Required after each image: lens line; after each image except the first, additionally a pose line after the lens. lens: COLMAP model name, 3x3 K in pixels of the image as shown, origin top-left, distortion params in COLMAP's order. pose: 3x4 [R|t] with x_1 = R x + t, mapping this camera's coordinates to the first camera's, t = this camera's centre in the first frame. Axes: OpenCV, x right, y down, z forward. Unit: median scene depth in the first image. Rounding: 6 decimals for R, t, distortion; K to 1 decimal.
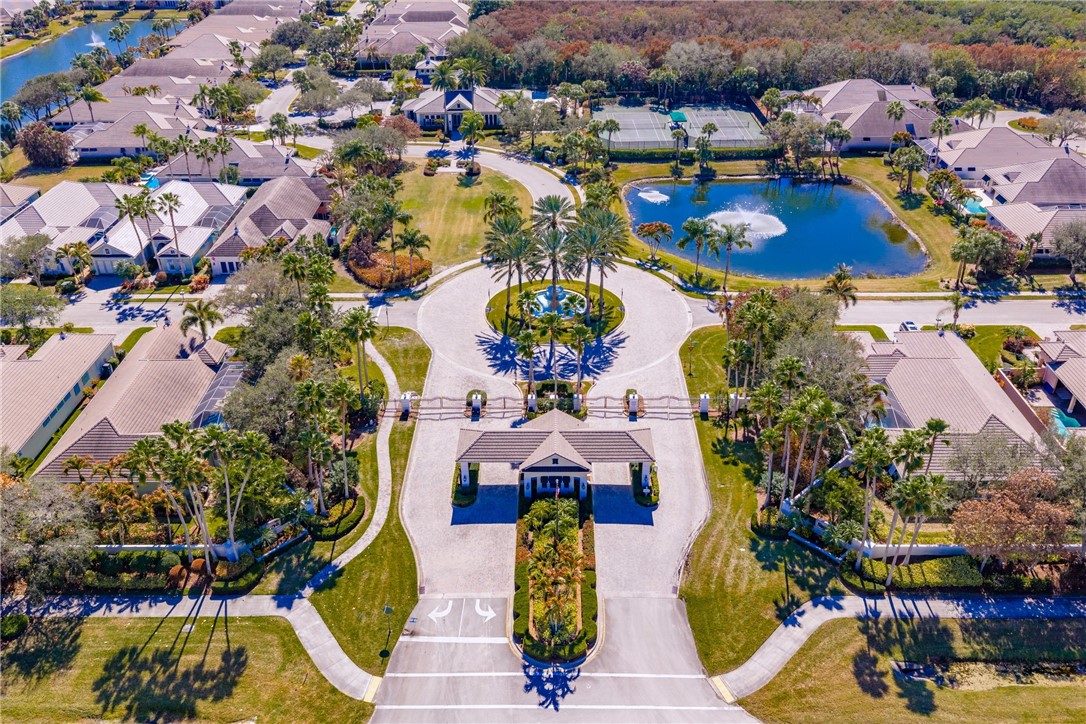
lens RADIAL K [[904.3, 0, 543.0], [0, 904.3, 362.0], [0, 0, 1]] dist [0.007236, -0.005874]
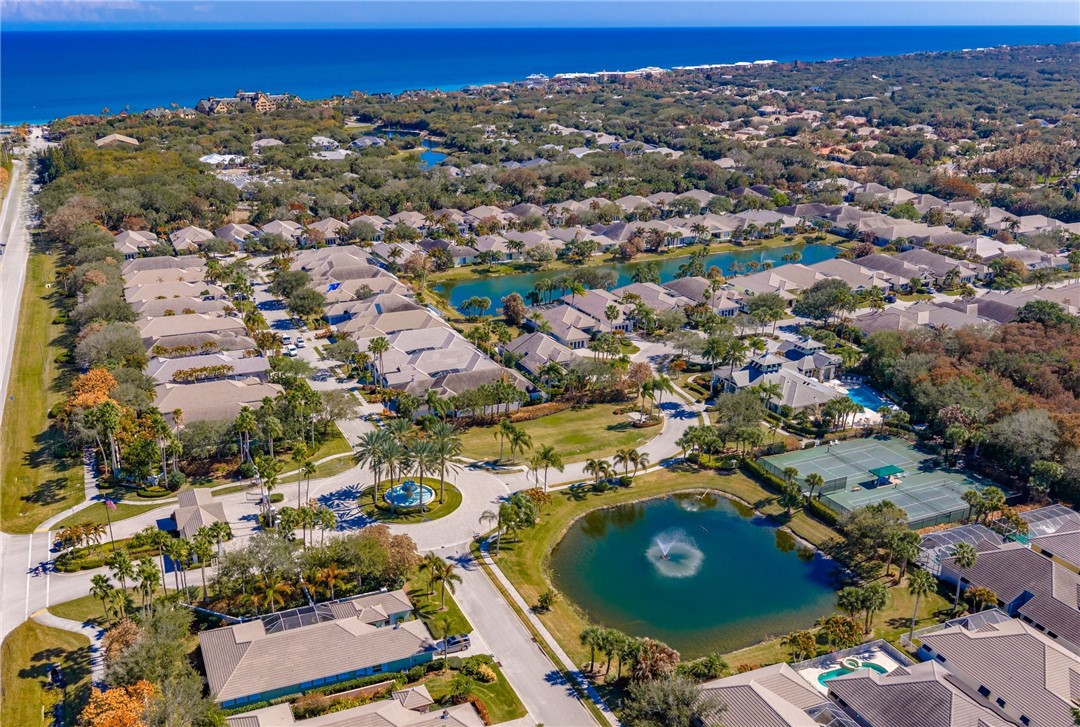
lens RADIAL K [[990.9, 0, 540.0], [0, 990.9, 363.5], [0, 0, 1]] dist [-0.007460, -0.003542]
pose [[0.403717, 0.305994, -0.862195, 1.962576], [-0.474225, 0.875913, 0.088810, -0.689588], [0.782383, 0.373020, 0.498731, 0.496594]]
